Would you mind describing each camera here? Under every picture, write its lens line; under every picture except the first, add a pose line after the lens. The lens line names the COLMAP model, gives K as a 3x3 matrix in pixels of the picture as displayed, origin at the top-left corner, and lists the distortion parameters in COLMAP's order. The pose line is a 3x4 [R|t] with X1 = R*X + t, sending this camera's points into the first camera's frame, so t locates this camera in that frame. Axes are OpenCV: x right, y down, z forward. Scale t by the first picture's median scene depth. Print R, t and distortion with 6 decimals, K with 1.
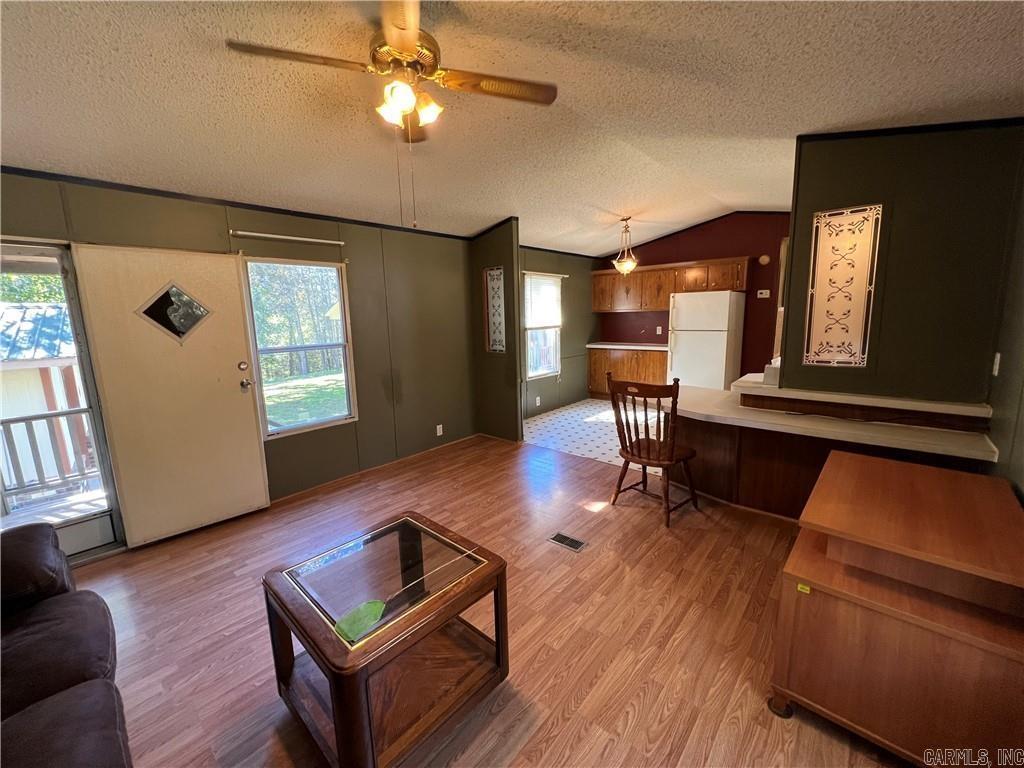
lens RADIAL K [[408.9, 0, 505.0], [0, 408.9, 379.2], [0, 0, 1]] dist [-0.001816, -0.000306]
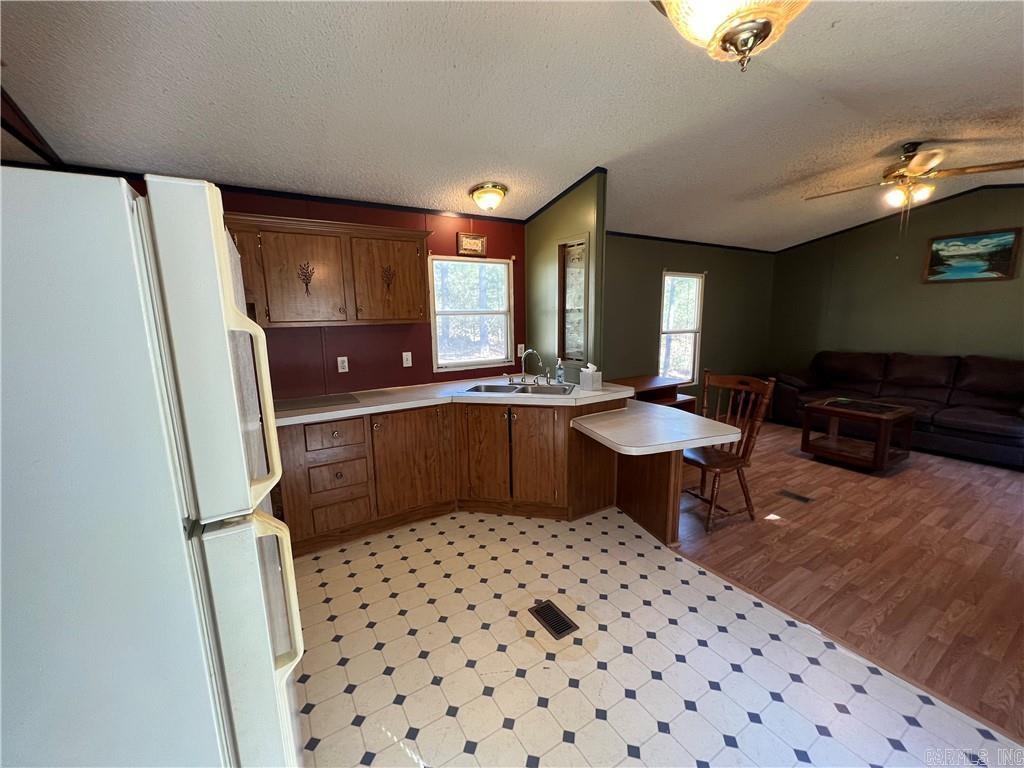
lens RADIAL K [[408.9, 0, 510.4], [0, 408.9, 387.4], [0, 0, 1]] dist [-0.001816, -0.000306]
pose [[-0.960147, -0.001609, 0.279492, 0.561879], [0.090206, 0.944687, 0.315323, -0.335017], [-0.264540, 0.327969, -0.906893, 1.984520]]
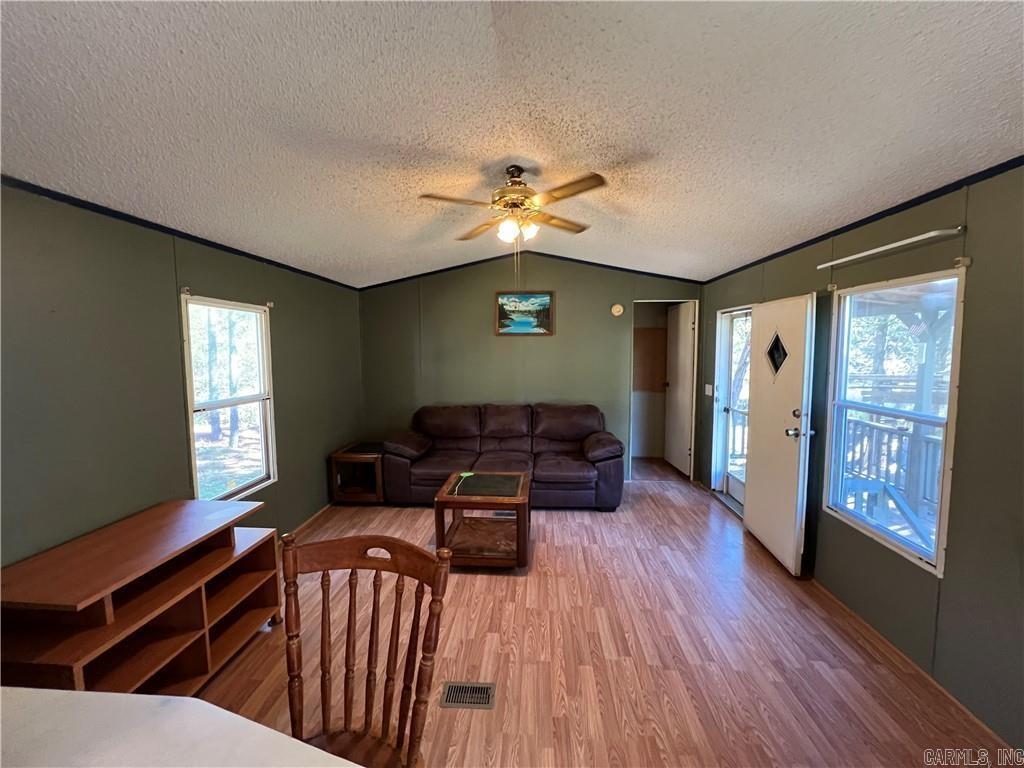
lens RADIAL K [[408.9, 0, 506.6], [0, 408.9, 381.5], [0, 0, 1]] dist [-0.001816, -0.000306]
pose [[-0.789048, 0.086807, -0.608167, 0.433800], [-0.069685, 0.970930, 0.228996, -0.268890], [0.610366, 0.223069, -0.760061, 1.299807]]
